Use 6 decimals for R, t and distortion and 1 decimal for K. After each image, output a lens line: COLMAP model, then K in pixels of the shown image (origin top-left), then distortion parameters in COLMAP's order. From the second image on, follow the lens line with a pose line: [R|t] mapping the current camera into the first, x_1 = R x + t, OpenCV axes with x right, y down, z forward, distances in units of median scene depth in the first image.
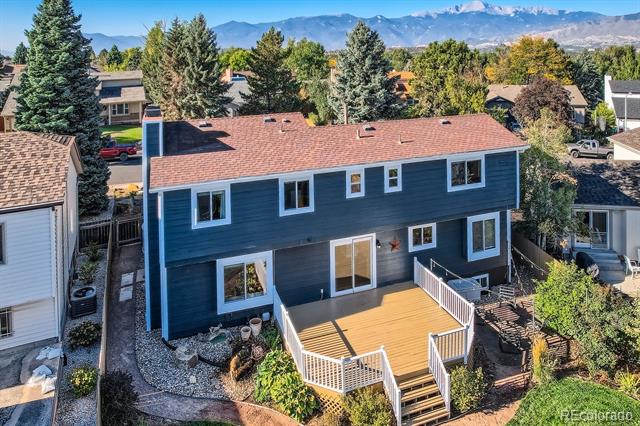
lens RADIAL K [[610.0, 0, 223.0], [0, 610.0, 203.5], [0, 0, 1]] dist [-0.020394, -0.020028]
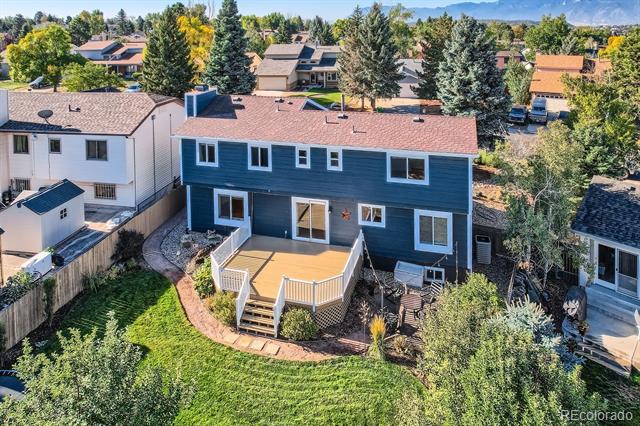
lens RADIAL K [[669.0, 0, 320.0], [0, 669.0, 213.0], [0, 0, 1]] dist [-0.015917, -0.017522]
pose [[0.637969, 0.239525, -0.731863, 1.238603], [-0.157236, 0.970890, 0.180690, -0.170912], [0.753839, -0.000199, 0.657060, 0.078343]]
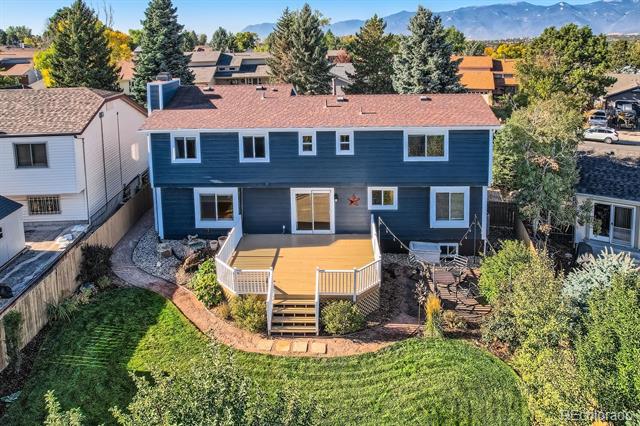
lens RADIAL K [[521.4, 0, 321.8], [0, 521.4, 251.3], [0, 0, 1]] dist [-0.025626, -0.001542]
pose [[0.883989, 0.174815, -0.433594, 0.692433], [-0.115877, 0.980447, 0.159048, 0.009400], [0.452919, -0.090353, 0.886961, 0.054125]]
